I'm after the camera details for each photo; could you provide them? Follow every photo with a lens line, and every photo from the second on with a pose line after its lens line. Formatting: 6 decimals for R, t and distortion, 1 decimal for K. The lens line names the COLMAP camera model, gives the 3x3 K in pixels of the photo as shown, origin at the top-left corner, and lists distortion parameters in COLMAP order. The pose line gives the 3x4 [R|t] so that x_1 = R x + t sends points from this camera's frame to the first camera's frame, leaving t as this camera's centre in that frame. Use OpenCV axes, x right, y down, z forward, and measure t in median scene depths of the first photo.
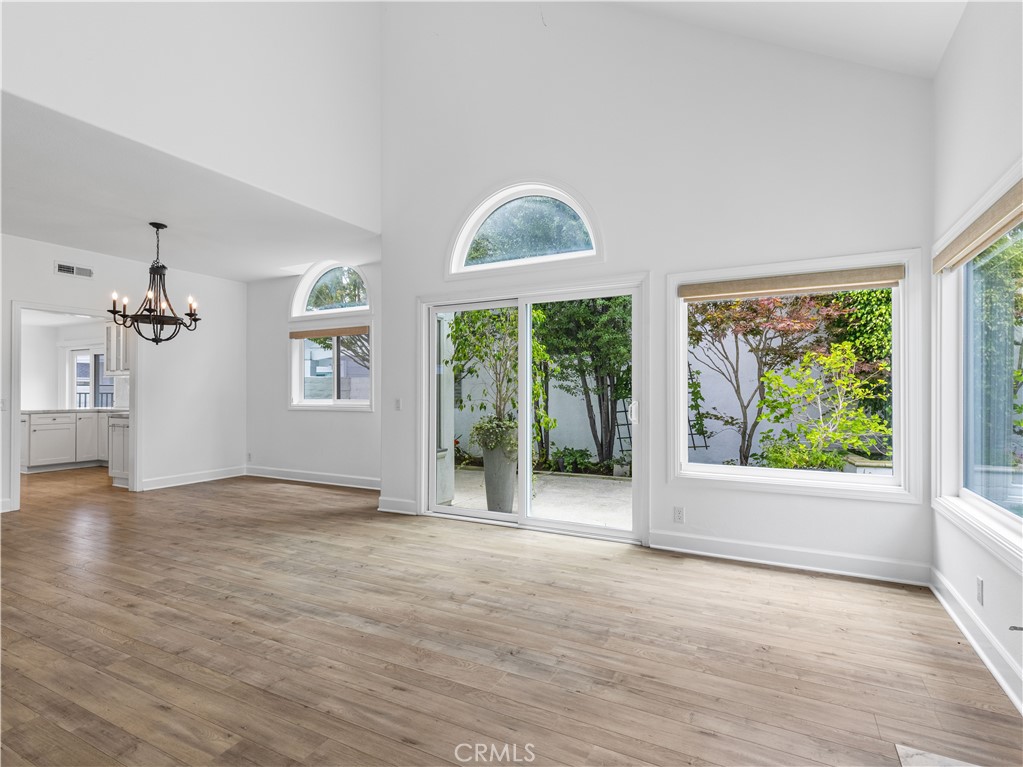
lens RADIAL K [[519.0, 0, 512.4], [0, 519.0, 388.0], [0, 0, 1]] dist [0.005392, 0.001158]
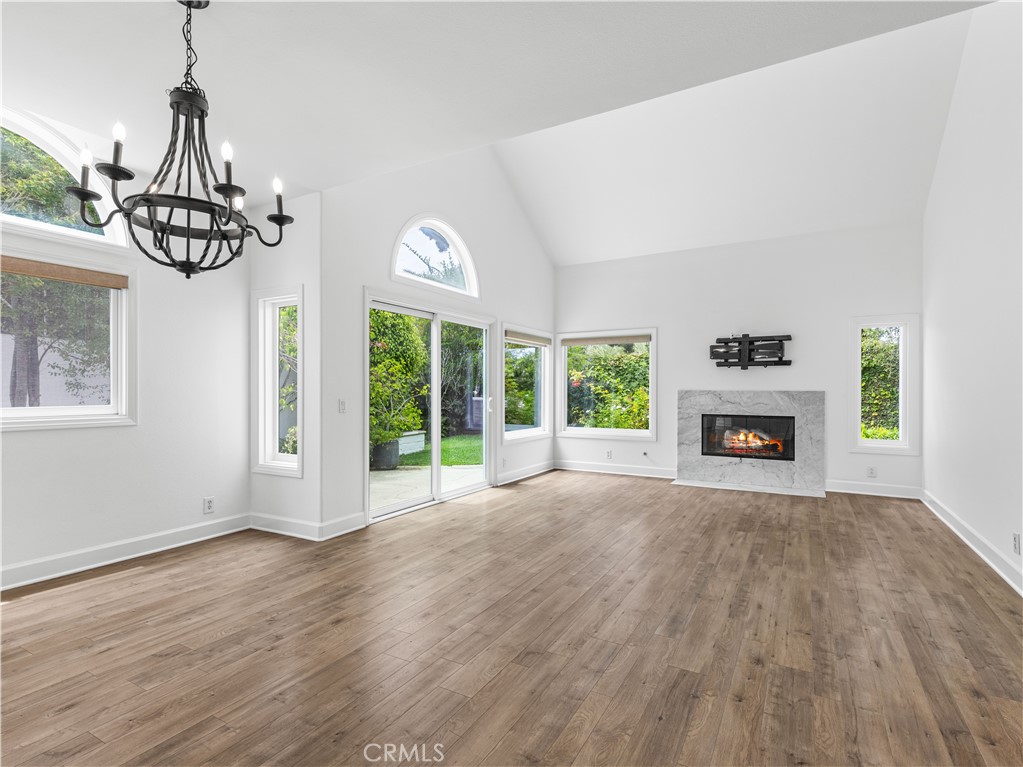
lens RADIAL K [[519.0, 0, 512.4], [0, 519.0, 388.0], [0, 0, 1]] dist [0.005392, 0.001158]
pose [[0.030142, 0.008875, 0.999506, -1.549122], [-0.005790, 0.999945, -0.008704, 0.011836], [-0.999529, -0.005525, 0.030191, 1.020328]]
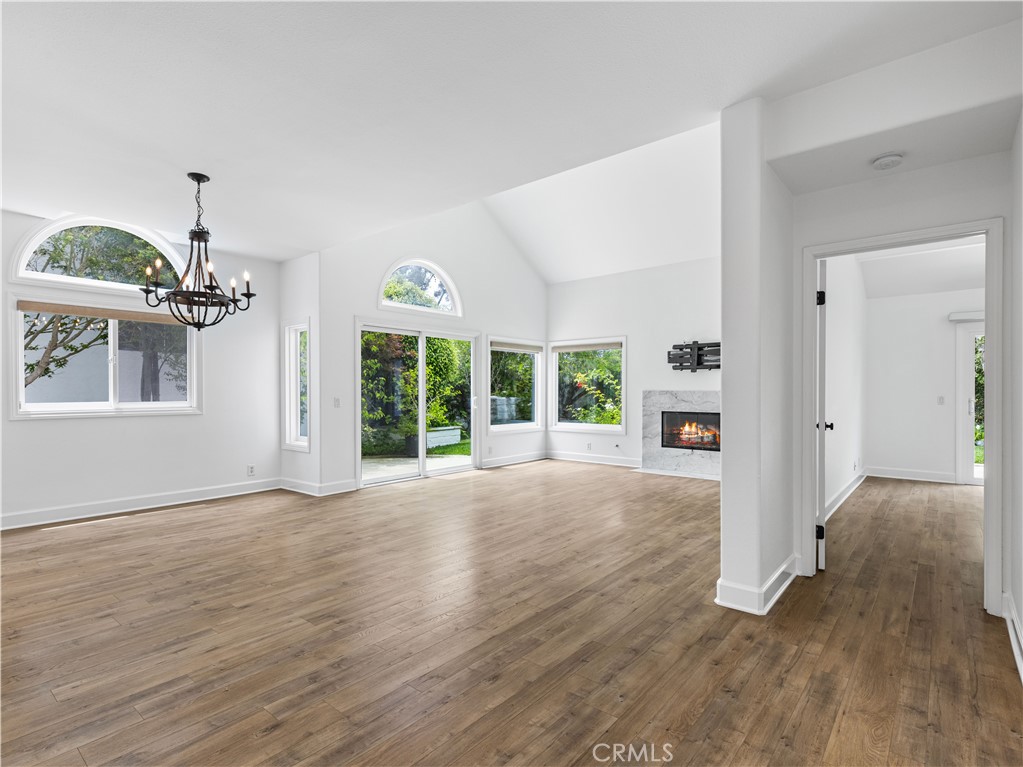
lens RADIAL K [[522.9, 0, 511.5], [0, 522.9, 391.7], [0, 0, 1]] dist [0.006701, 0.000818]
pose [[0.205847, 0.002179, 0.978582, -1.916539], [-0.004300, 0.999990, -0.001323, 0.010728], [-0.978575, -0.003936, 0.205854, 0.532755]]
